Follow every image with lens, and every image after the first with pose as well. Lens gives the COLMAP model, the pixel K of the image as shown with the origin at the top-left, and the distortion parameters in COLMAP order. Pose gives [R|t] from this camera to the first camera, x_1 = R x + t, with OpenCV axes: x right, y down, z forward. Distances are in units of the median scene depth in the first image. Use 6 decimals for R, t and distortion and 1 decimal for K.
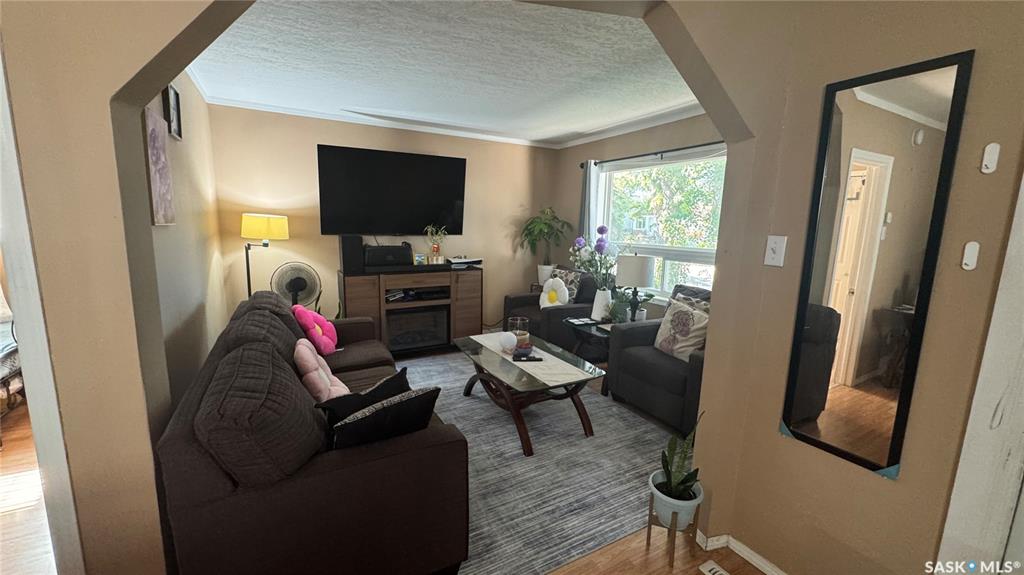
lens RADIAL K [[410.1, 0, 514.8], [0, 410.1, 286.4], [0, 0, 1]] dist [-0.000326, 0.000113]
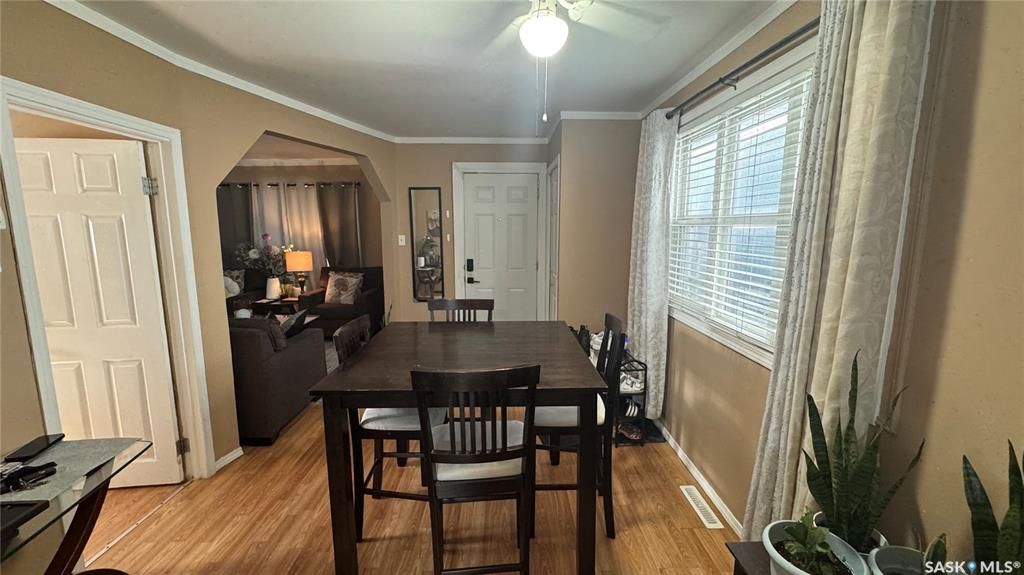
lens RADIAL K [[410.1, 0, 514.8], [0, 410.1, 286.4], [0, 0, 1]] dist [-0.000326, 0.000113]
pose [[0.471173, -0.153155, 0.868642, -0.692017], [0.152477, 0.984126, 0.090810, 0.040515], [-0.868762, 0.089660, 0.487046, -0.476808]]
